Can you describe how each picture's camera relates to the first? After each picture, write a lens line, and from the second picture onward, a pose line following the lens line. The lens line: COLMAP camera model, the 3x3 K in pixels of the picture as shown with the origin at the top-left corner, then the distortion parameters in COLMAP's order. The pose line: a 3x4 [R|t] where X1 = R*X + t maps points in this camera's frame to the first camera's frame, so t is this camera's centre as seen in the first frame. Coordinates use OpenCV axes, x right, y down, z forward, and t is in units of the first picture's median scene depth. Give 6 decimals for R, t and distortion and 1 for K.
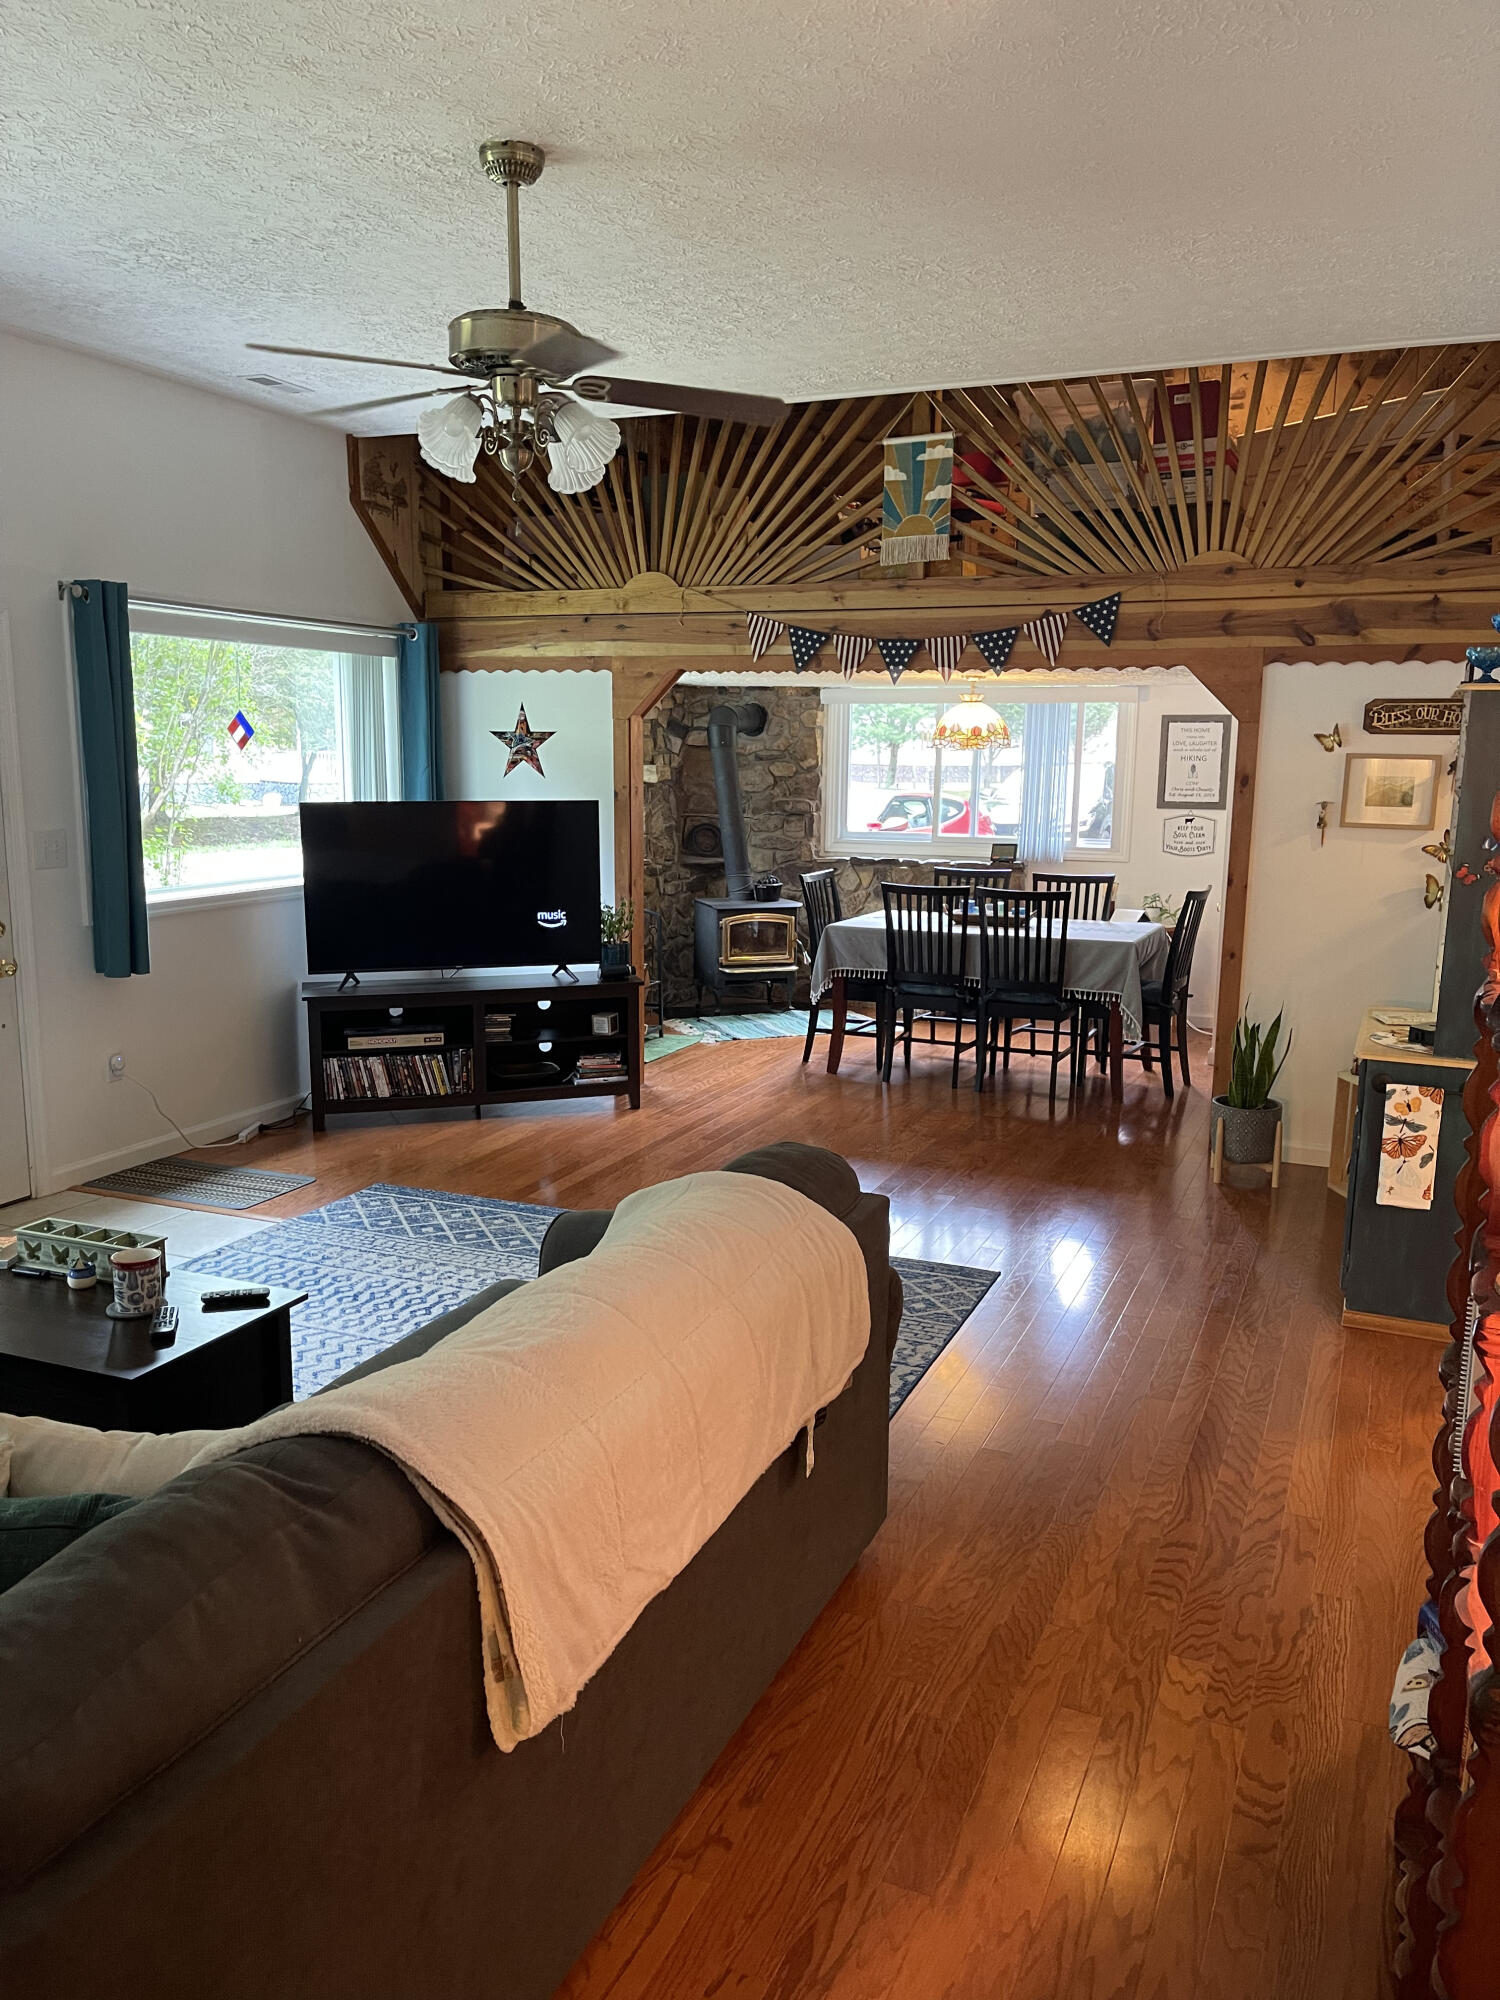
lens RADIAL K [[1498.4, 0, 745.1], [0, 1498.4, 1008.2], [0, 0, 1]] dist [0.008946, 0.001835]
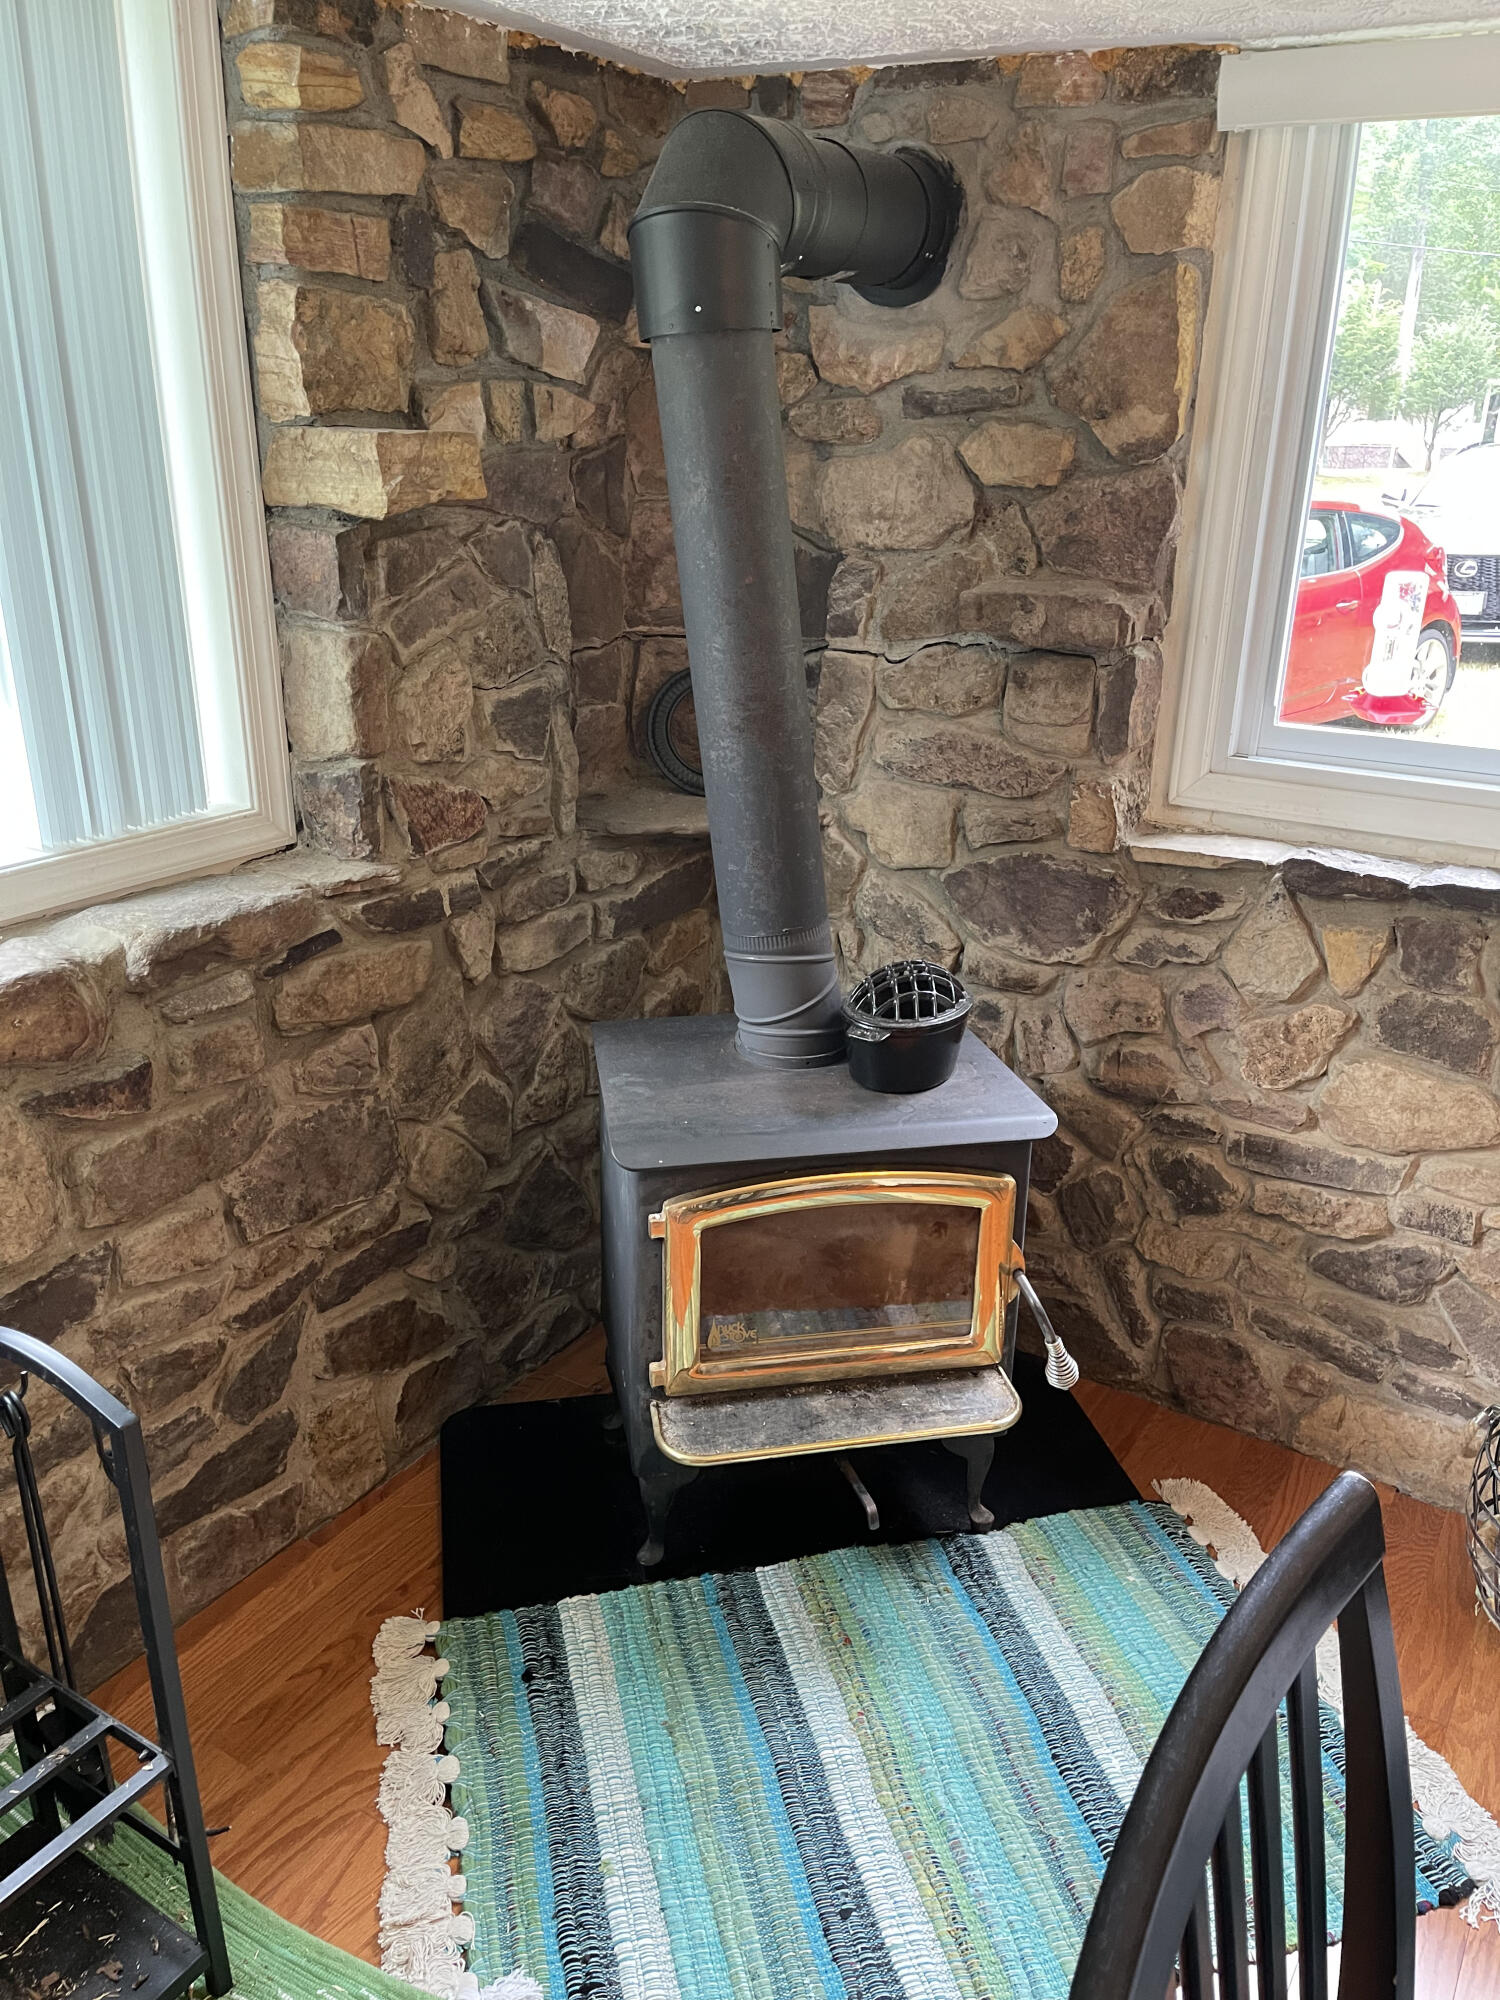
lens RADIAL K [[1498.4, 0, 742.3], [0, 1498.4, 995.8], [0, 0, 1]] dist [0.008946, 0.001835]
pose [[0.986852, 0.061353, -0.149527, 0.023431], [-0.032710, 0.981821, 0.186969, -0.119254], [0.158279, -0.179620, 0.970919, 0.752967]]
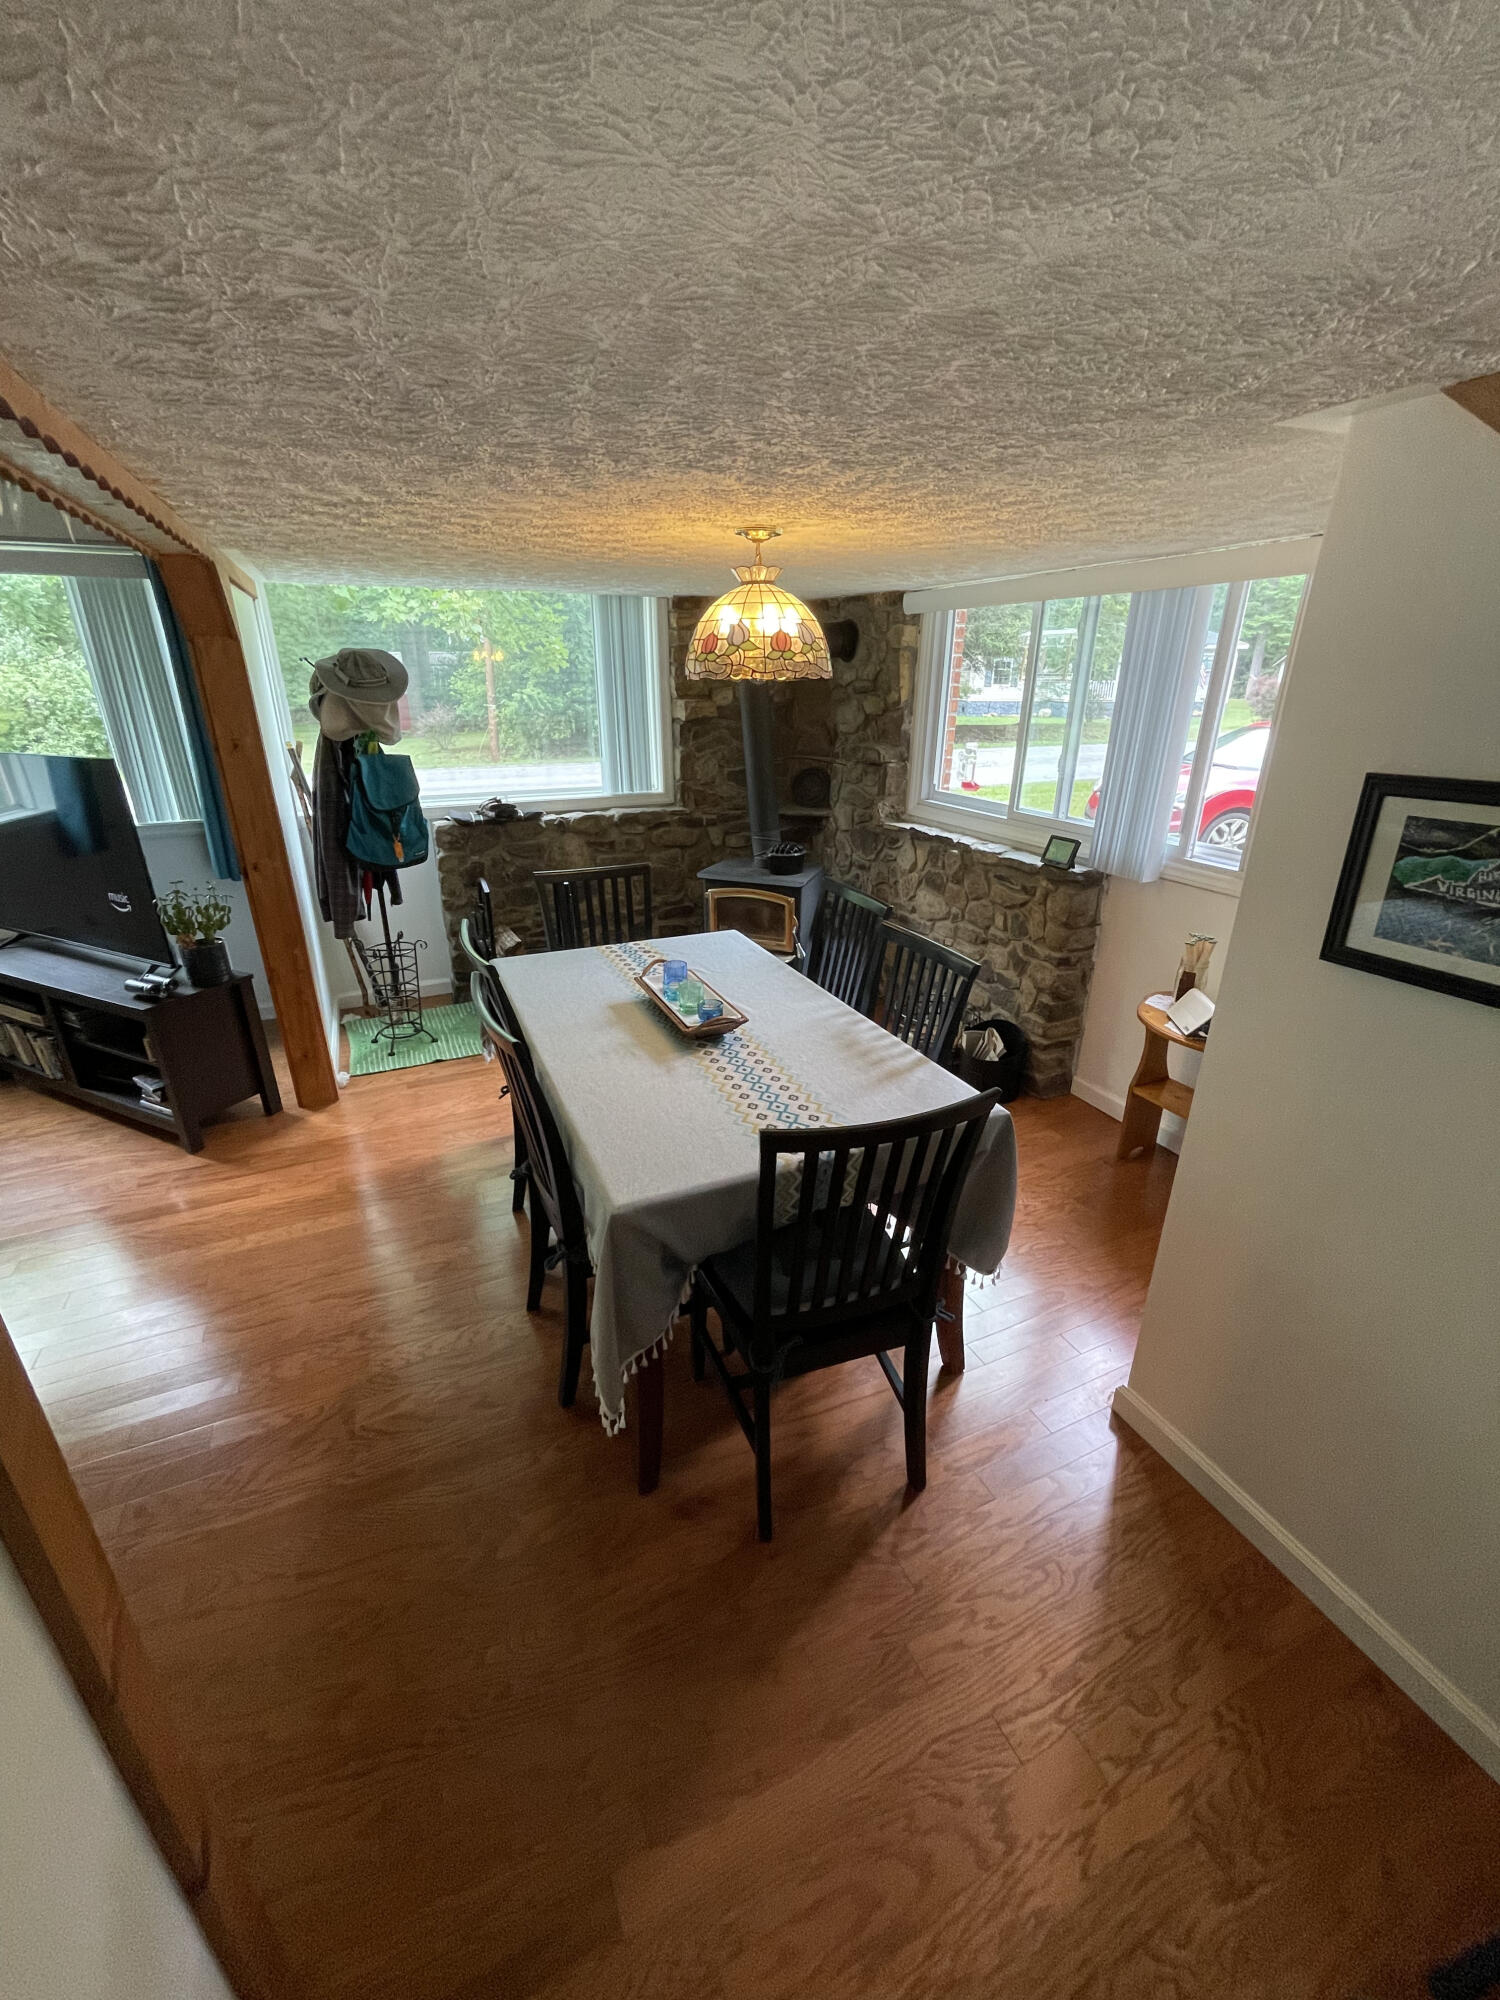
lens RADIAL K [[820.1, 0, 741.8], [0, 820.1, 998.8], [0, 0, 1]] dist [0.001222, -0.000008]
pose [[0.729397, 0.240913, -0.640266, 0.294808], [-0.107365, 0.964653, 0.240659, -0.106914], [0.675613, -0.106793, 0.729481, 0.621111]]
